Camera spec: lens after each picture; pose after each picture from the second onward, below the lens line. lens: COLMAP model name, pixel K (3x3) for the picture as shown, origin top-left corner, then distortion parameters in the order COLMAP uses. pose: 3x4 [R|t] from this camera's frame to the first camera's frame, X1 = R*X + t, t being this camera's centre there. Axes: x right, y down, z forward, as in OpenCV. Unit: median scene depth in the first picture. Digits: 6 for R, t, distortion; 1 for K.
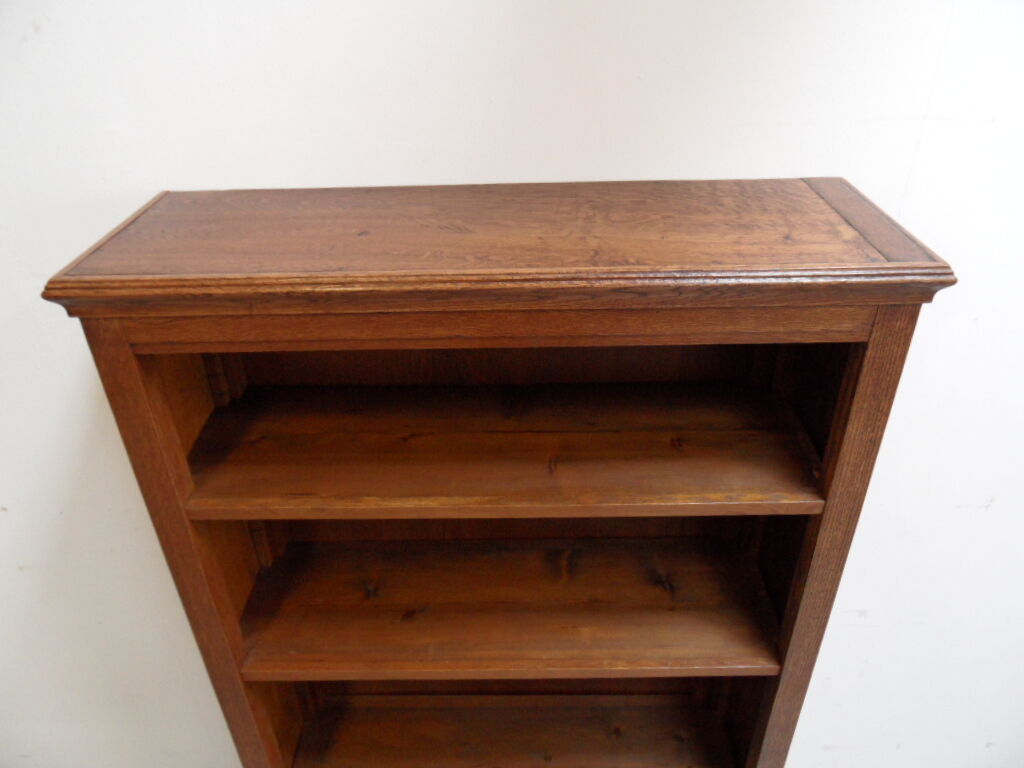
lens RADIAL K [[754.5, 0, 518.0], [0, 754.5, 382.4], [0, 0, 1]] dist [-0.042759, 0.037336]
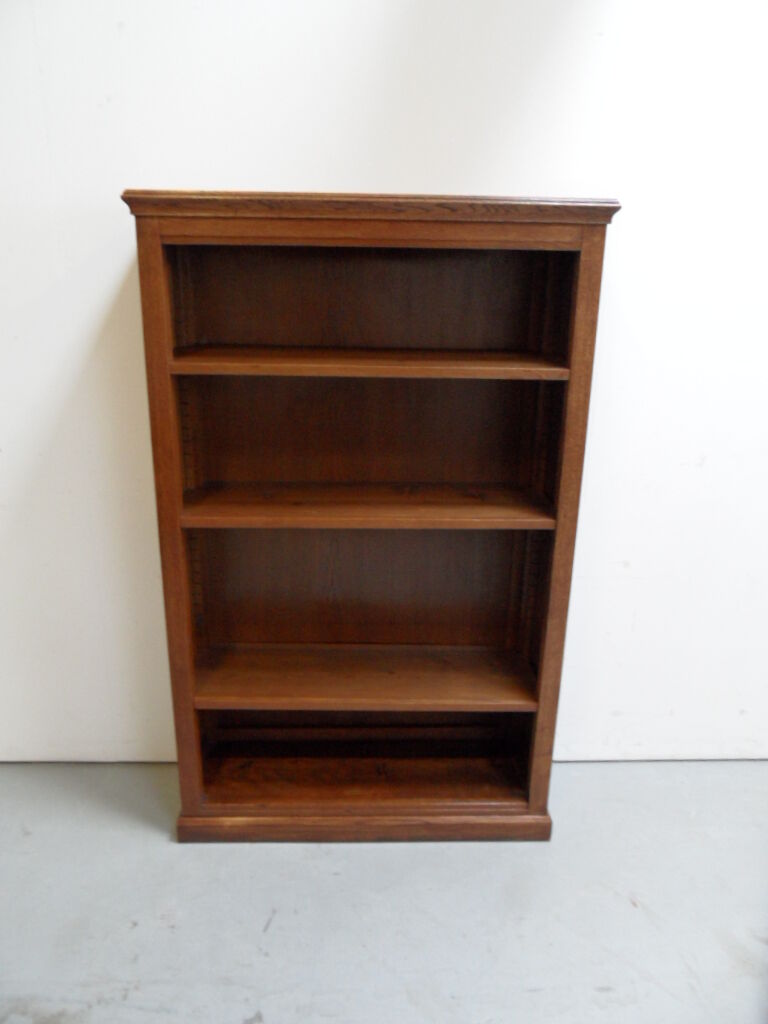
lens RADIAL K [[754.5, 0, 384.0], [0, 754.5, 512.0], [0, 0, 1]] dist [-0.042759, 0.037336]
pose [[0.998696, 0.020826, 0.046612, -0.070399], [-0.009007, 0.970566, -0.240666, 0.987803], [-0.050252, 0.239932, 0.969488, -0.557109]]
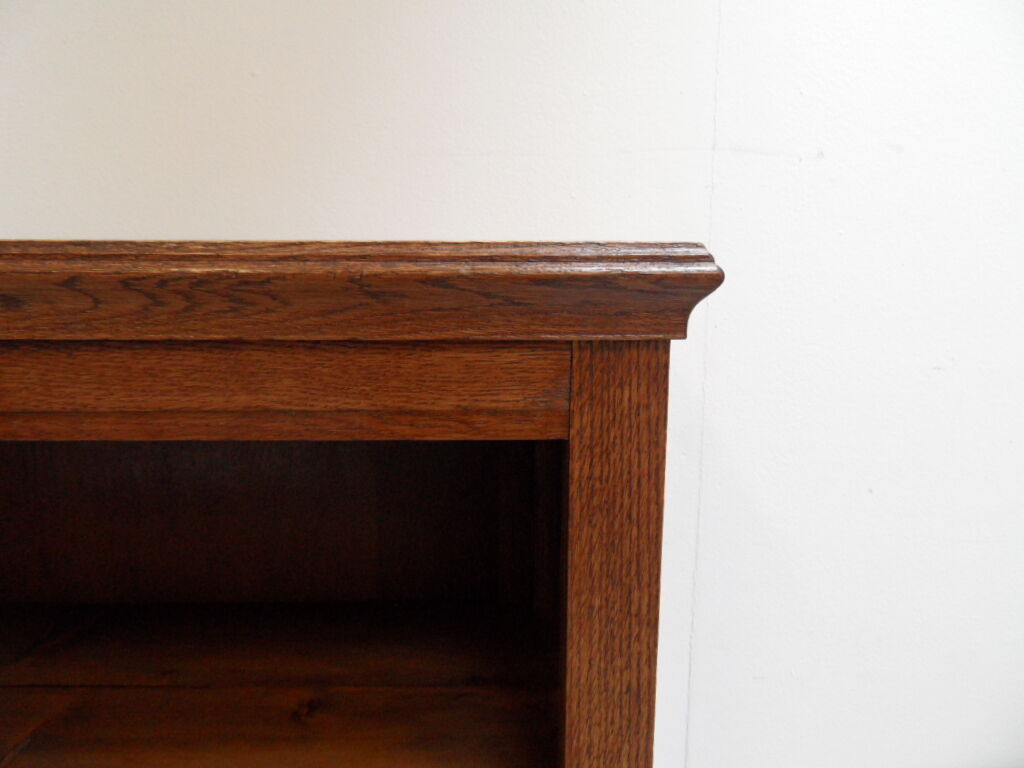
lens RADIAL K [[754.5, 0, 518.0], [0, 754.5, 382.4], [0, 0, 1]] dist [-0.042759, 0.037336]
pose [[0.999409, 0.017716, 0.029447, 0.426438], [-0.005380, 0.926967, -0.375104, 0.081988], [-0.033941, 0.374724, 0.926515, 0.580351]]
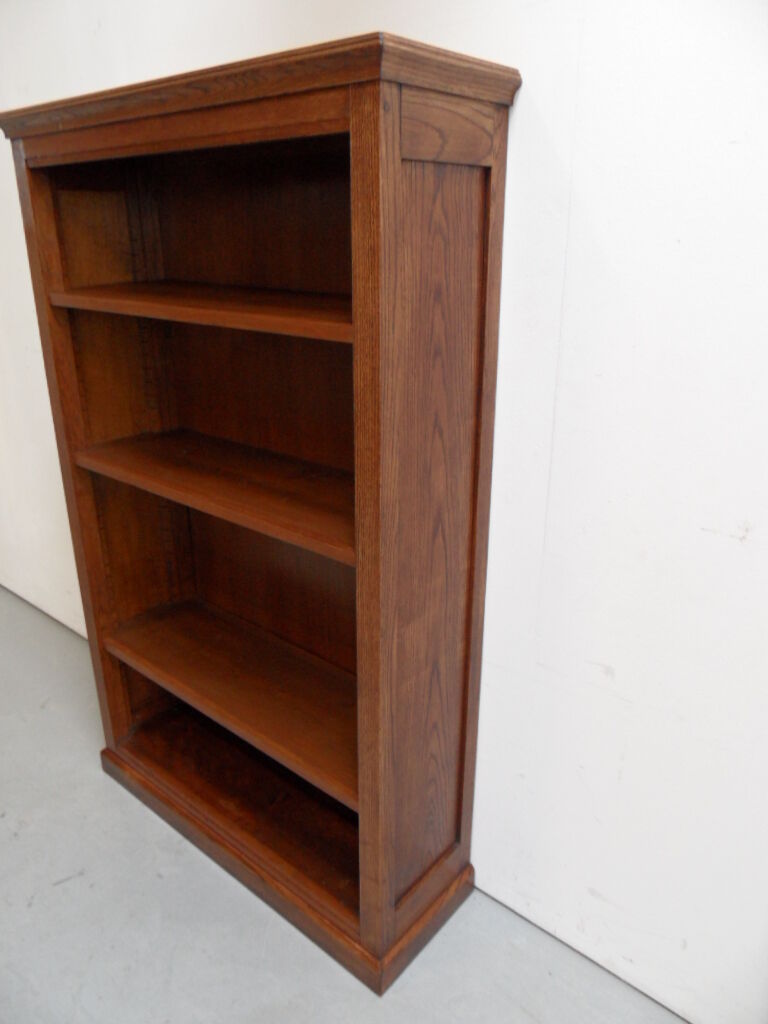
lens RADIAL K [[754.5, 0, 384.0], [0, 754.5, 512.0], [0, 0, 1]] dist [-0.042759, 0.037336]
pose [[0.764615, 0.244353, -0.596368, 1.299176], [-0.353876, 0.932547, -0.071615, 0.528291], [0.538642, 0.265798, 0.799510, 0.304282]]
